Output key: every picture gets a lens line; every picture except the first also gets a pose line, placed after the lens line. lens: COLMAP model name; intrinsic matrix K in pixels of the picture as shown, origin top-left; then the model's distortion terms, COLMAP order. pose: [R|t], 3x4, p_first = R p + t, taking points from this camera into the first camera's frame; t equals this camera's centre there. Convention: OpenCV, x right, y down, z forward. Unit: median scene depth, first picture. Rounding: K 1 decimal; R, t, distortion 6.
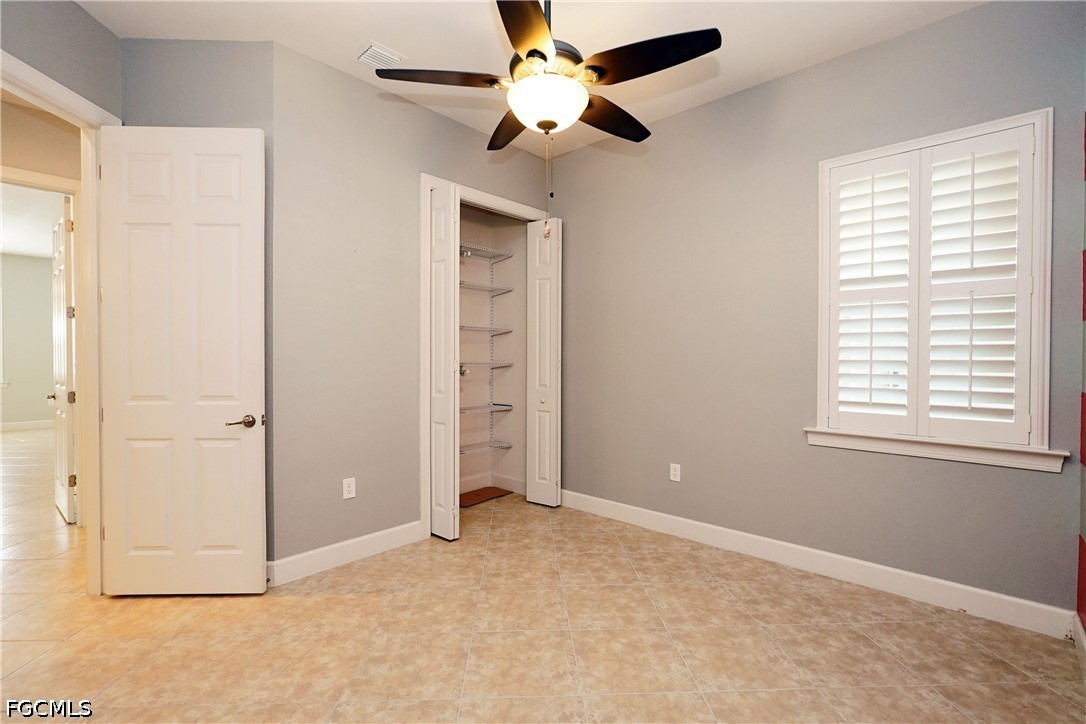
lens RADIAL K [[503.4, 0, 541.4], [0, 503.4, 356.3], [0, 0, 1]] dist [-0.018362, 0.011075]
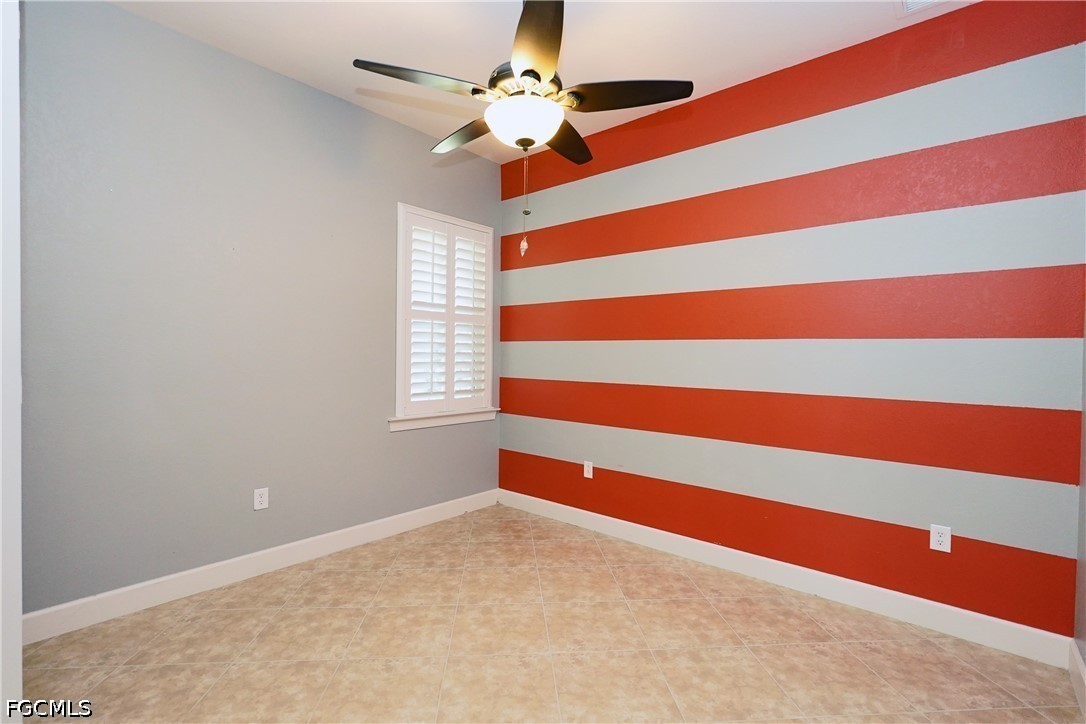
lens RADIAL K [[503.4, 0, 541.4], [0, 503.4, 356.3], [0, 0, 1]] dist [-0.018362, 0.011075]
pose [[-0.036180, -0.007672, 0.999316, -0.752126], [-0.012577, 0.999895, 0.007221, -0.022624], [-0.999266, -0.012307, -0.036273, 0.736150]]
